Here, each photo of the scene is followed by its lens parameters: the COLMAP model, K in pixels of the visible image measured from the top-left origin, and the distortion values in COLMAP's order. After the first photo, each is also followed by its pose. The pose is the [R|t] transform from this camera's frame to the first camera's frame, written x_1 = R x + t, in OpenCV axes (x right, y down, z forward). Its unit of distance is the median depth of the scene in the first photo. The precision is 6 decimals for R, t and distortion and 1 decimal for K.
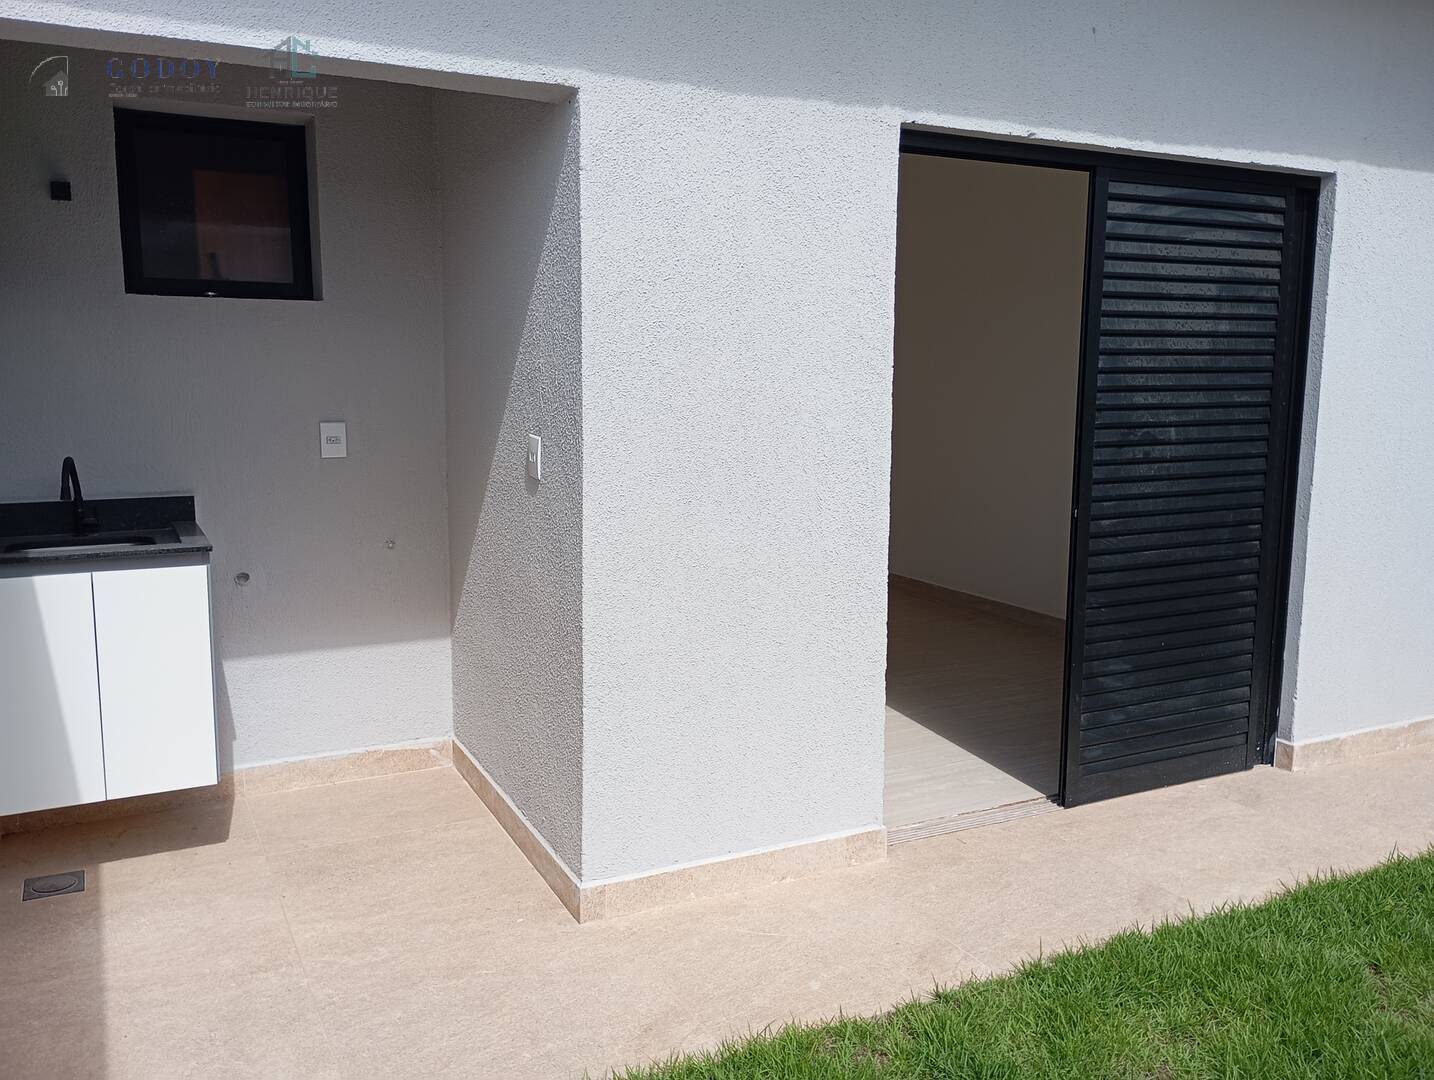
lens RADIAL K [[1186.7, 0, 709.0], [0, 1186.7, 545.8], [0, 0, 1]] dist [0.065056, -0.077215]
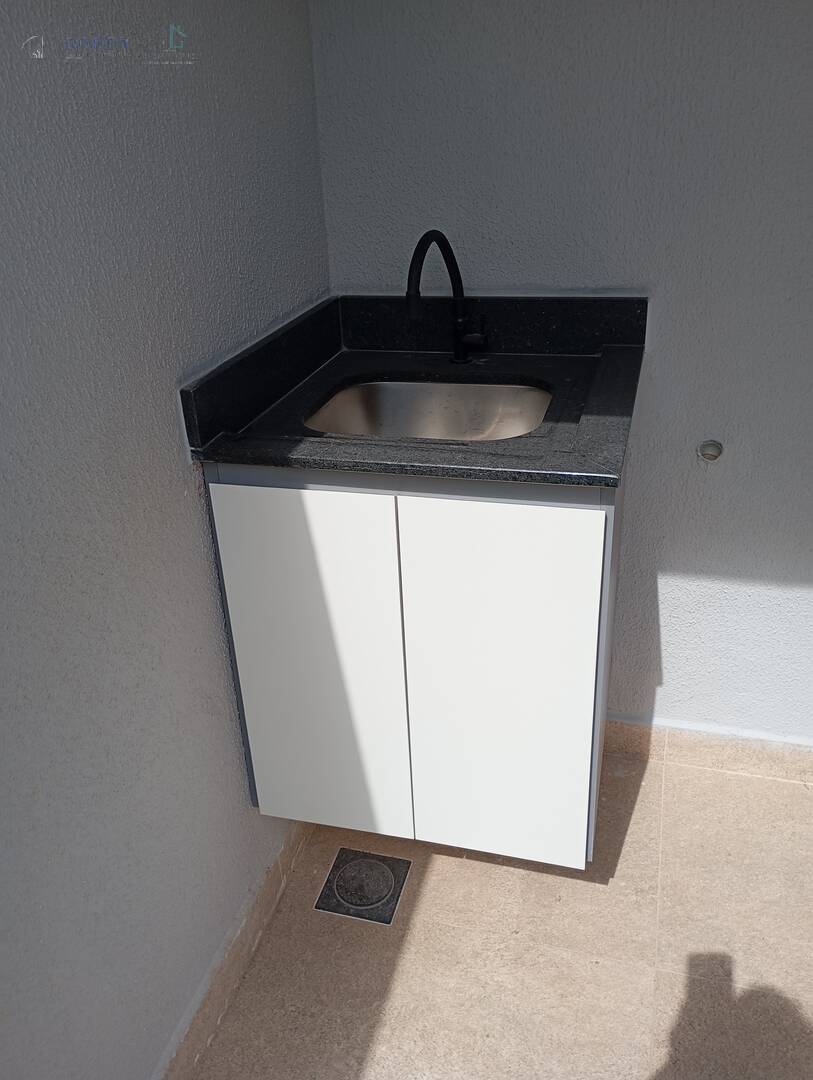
lens RADIAL K [[893.8, 0, 406.5], [0, 893.8, 540.0], [0, 0, 1]] dist [0.065056, -0.077215]
pose [[0.725999, 0.279183, -0.628476, -0.216312], [-0.041824, 0.930120, 0.364866, -0.081817], [0.686423, -0.238607, 0.686943, 0.601617]]
